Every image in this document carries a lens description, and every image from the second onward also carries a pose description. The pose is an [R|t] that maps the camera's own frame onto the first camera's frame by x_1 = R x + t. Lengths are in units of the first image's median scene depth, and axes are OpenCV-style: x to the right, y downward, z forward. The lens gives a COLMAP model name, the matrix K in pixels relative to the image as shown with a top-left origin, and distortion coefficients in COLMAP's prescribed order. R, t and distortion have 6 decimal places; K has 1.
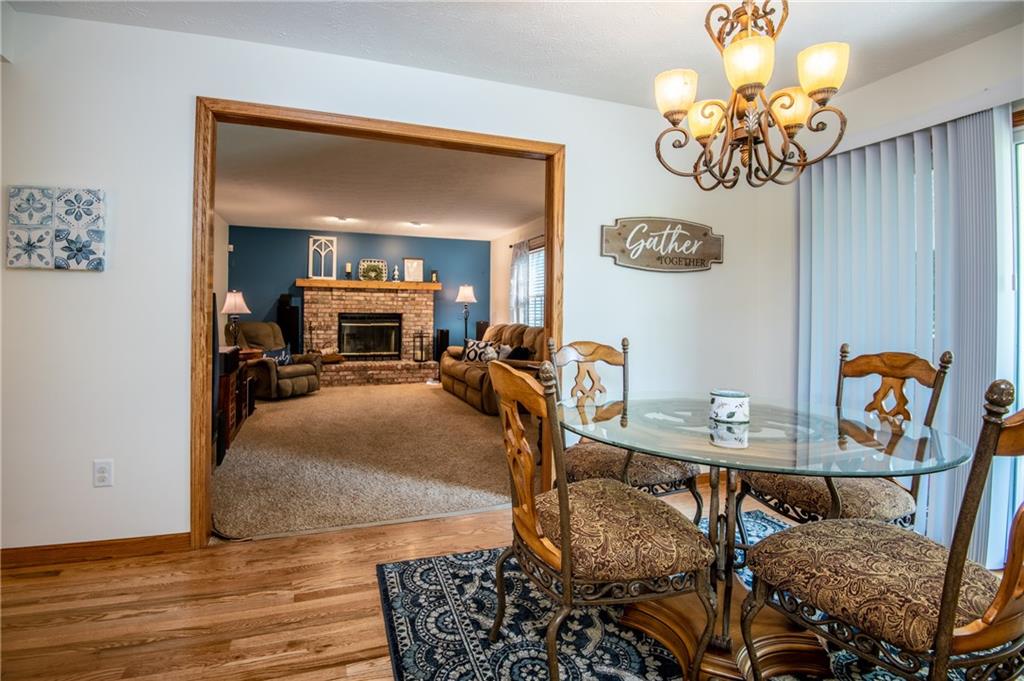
lens RADIAL K [[497.7, 0, 521.8], [0, 497.7, 313.6], [0, 0, 1]] dist [-0.033071, -0.004904]
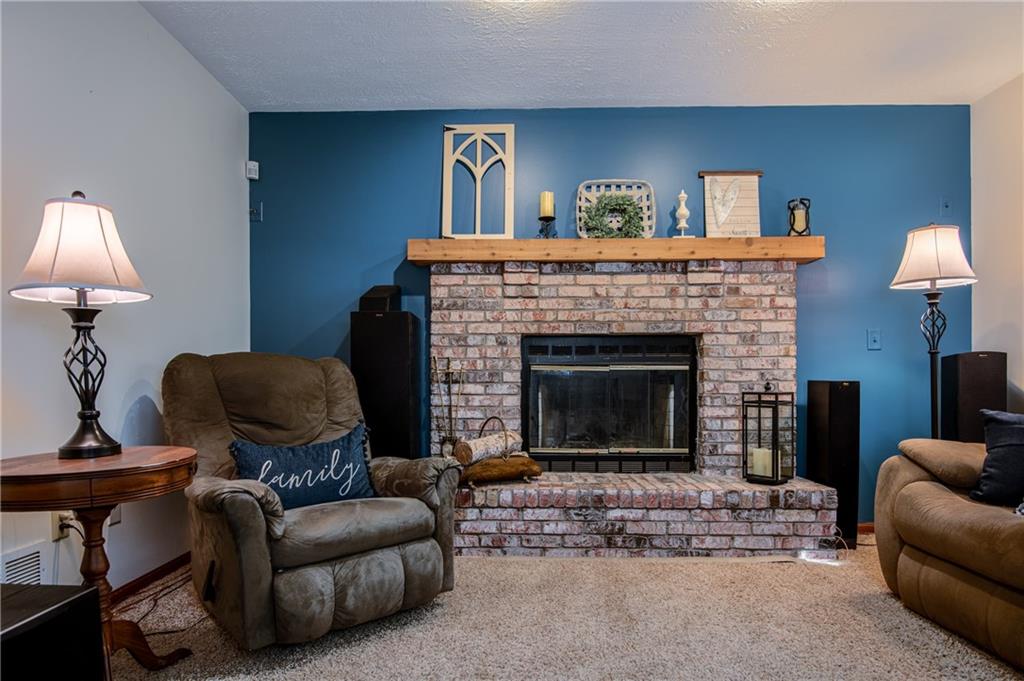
lens RADIAL K [[523.3, 0, 532.2], [0, 523.3, 383.4], [0, 0, 1]] dist [0.002954, -0.000097]
pose [[0.933001, -0.010713, -0.359715, -0.232272], [0.010449, 0.999942, -0.002680, 0.034778], [0.359722, -0.001258, 0.933059, 0.663673]]
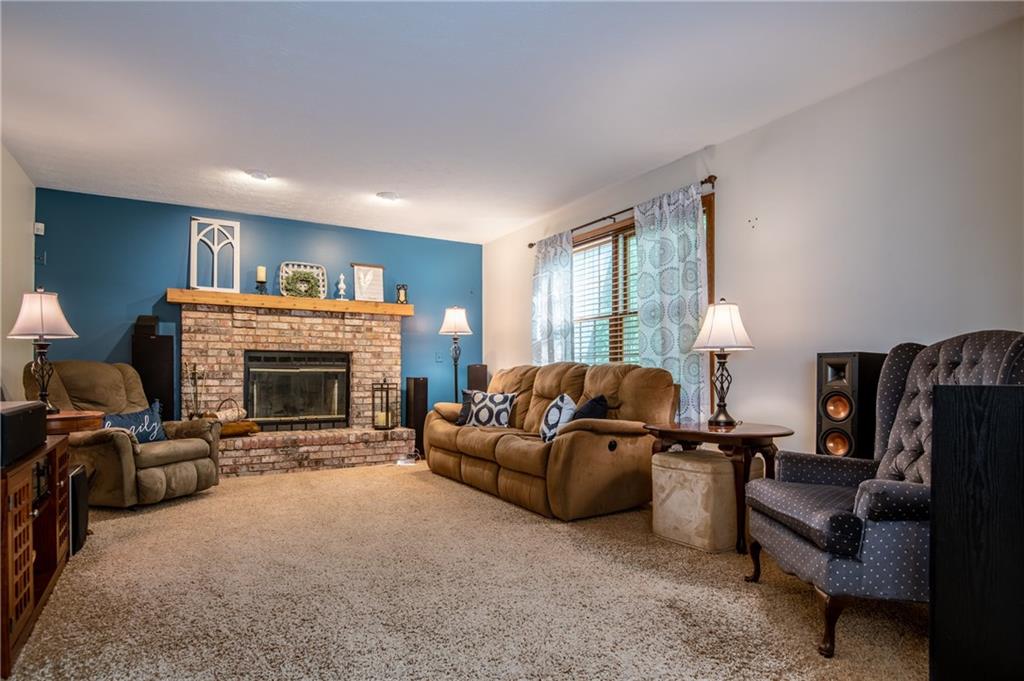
lens RADIAL K [[537.9, 0, 508.9], [0, 537.9, 375.4], [0, 0, 1]] dist [-0.032264, -0.003487]
pose [[0.985111, -0.010072, 0.171626, -0.171841], [0.010509, 0.999943, -0.001637, 0.033630], [-0.171600, 0.003416, 0.985161, 0.325798]]
